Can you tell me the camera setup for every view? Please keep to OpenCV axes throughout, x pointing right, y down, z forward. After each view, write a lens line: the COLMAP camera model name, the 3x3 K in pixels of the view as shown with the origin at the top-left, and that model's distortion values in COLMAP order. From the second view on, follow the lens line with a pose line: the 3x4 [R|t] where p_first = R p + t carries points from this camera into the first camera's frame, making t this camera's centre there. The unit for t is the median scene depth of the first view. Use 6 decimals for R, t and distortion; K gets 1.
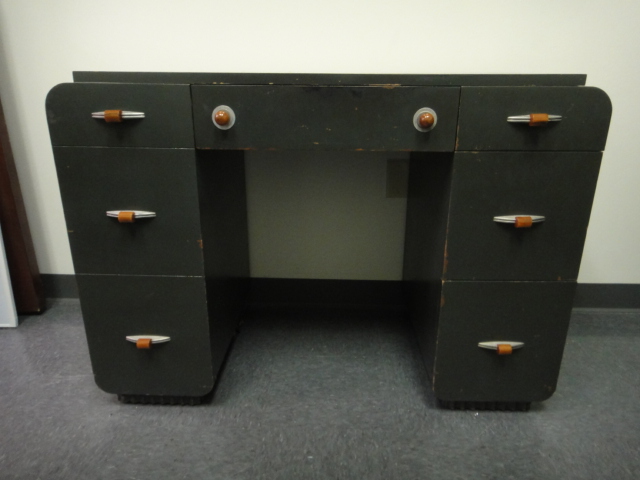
lens RADIAL K [[452.5, 0, 320.0], [0, 452.5, 237.1], [0, 0, 1]] dist [0.007051, -0.003159]
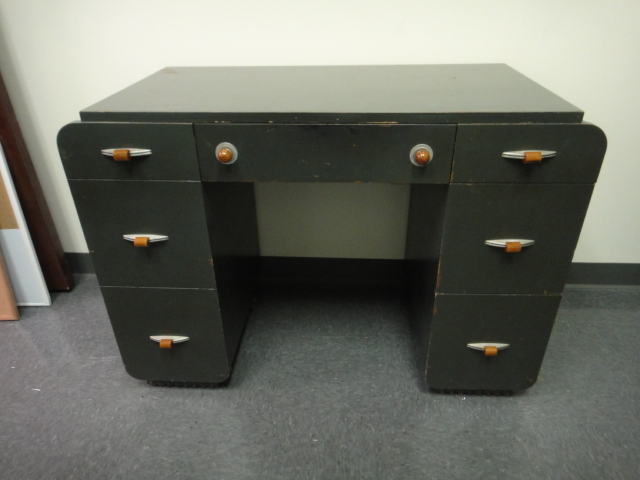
lens RADIAL K [[452.5, 0, 320.4], [0, 452.5, 236.9], [0, 0, 1]] dist [0.007051, -0.003159]
pose [[0.999506, -0.004612, -0.031087, 0.027769], [0.010172, 0.983406, 0.181131, -0.213750], [0.029736, -0.181358, 0.982967, -0.040808]]
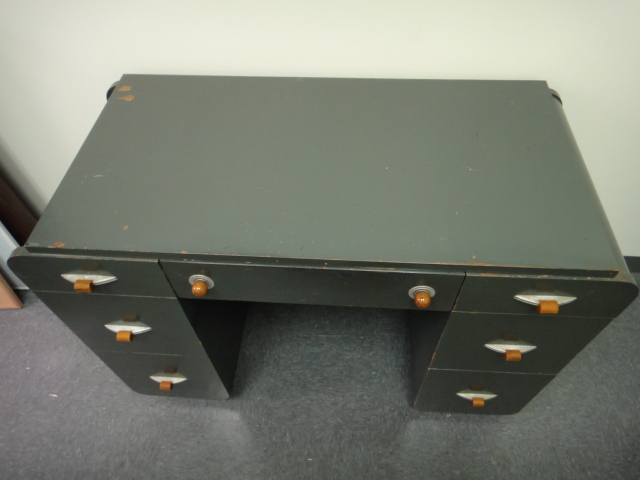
lens RADIAL K [[452.5, 0, 321.7], [0, 452.5, 235.5], [0, 0, 1]] dist [0.007051, -0.003159]
pose [[0.998794, 0.011273, -0.047796, 0.060534], [0.016430, 0.840493, 0.541573, -0.682051], [0.046277, -0.541705, 0.839294, 0.236853]]
